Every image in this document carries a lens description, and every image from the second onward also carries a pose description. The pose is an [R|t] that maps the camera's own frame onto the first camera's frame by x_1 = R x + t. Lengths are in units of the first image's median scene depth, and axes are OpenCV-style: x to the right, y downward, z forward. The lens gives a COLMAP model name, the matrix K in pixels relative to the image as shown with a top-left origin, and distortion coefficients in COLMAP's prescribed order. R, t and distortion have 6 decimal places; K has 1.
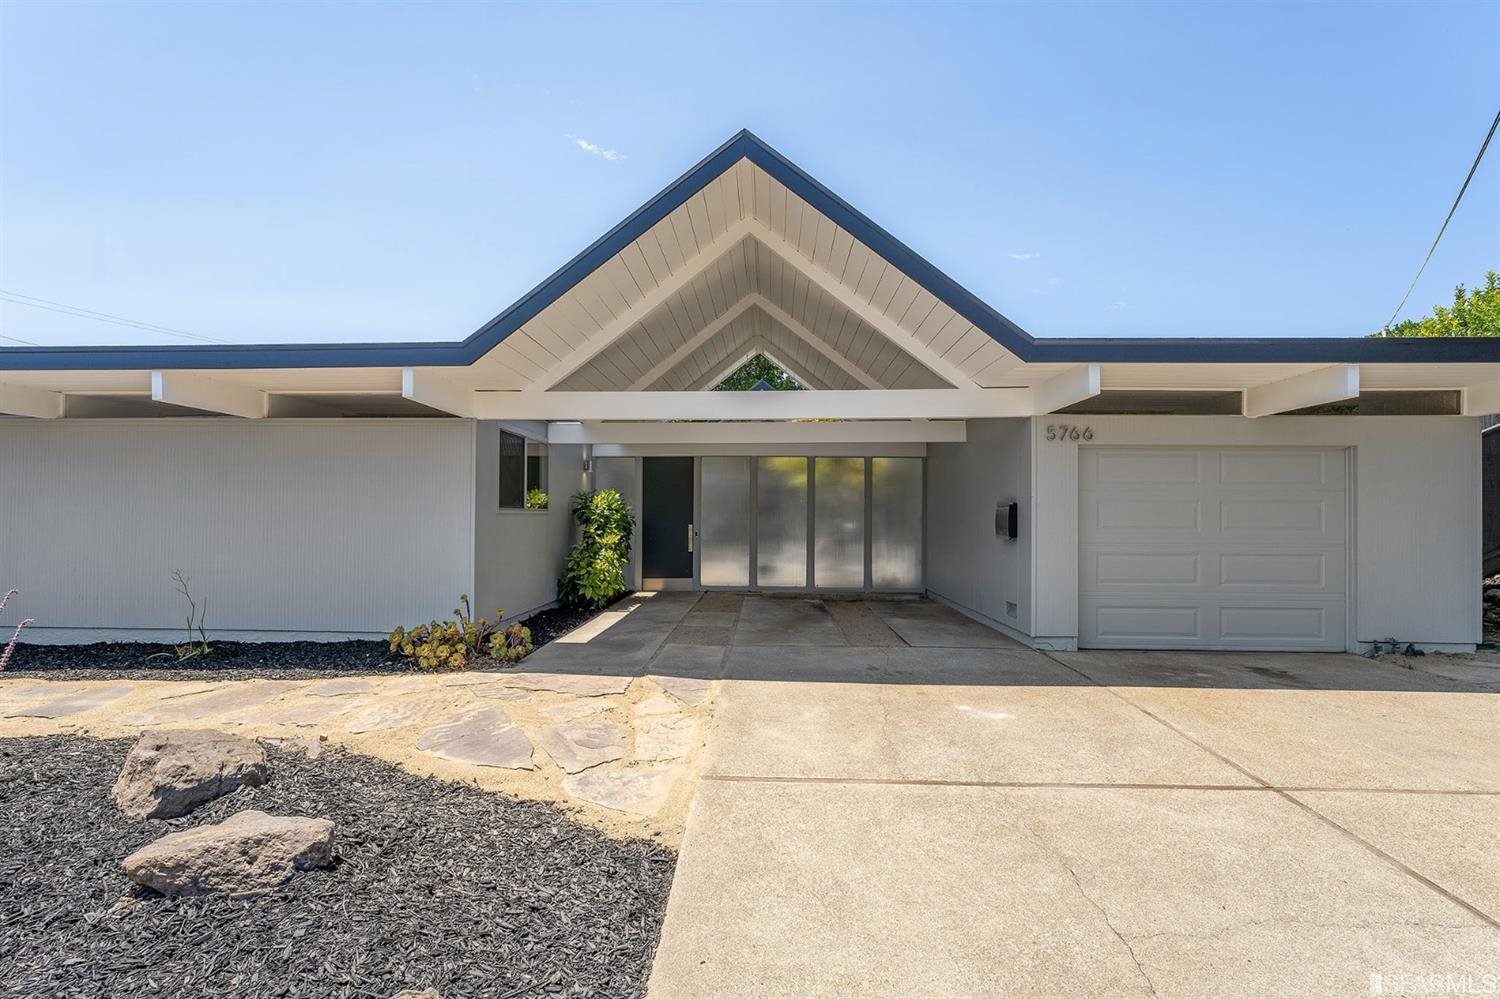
lens RADIAL K [[726.2, 0, 745.8], [0, 726.2, 503.8], [0, 0, 1]] dist [-0.002417, -0.000060]
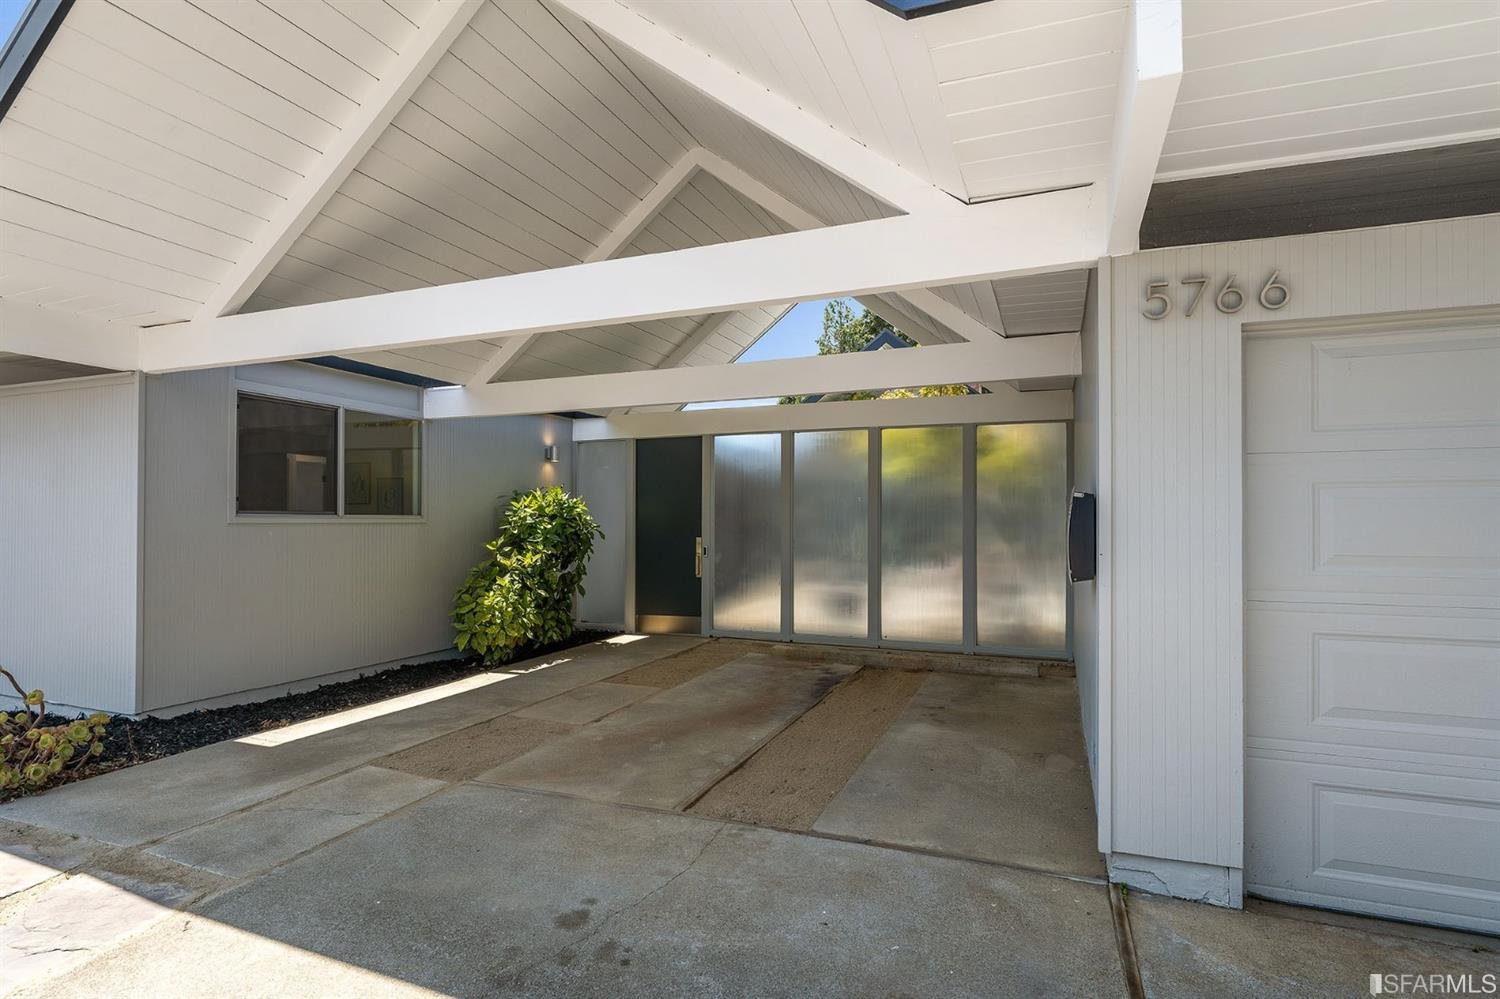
lens RADIAL K [[786.8, 0, 751.5], [0, 786.8, 506.3], [0, 0, 1]] dist [0.000550, -0.000128]
pose [[0.942326, -0.010635, -0.334528, 0.263174], [0.009816, 0.999943, -0.004140, 0.004727], [0.334553, 0.000618, 0.942377, 0.407034]]
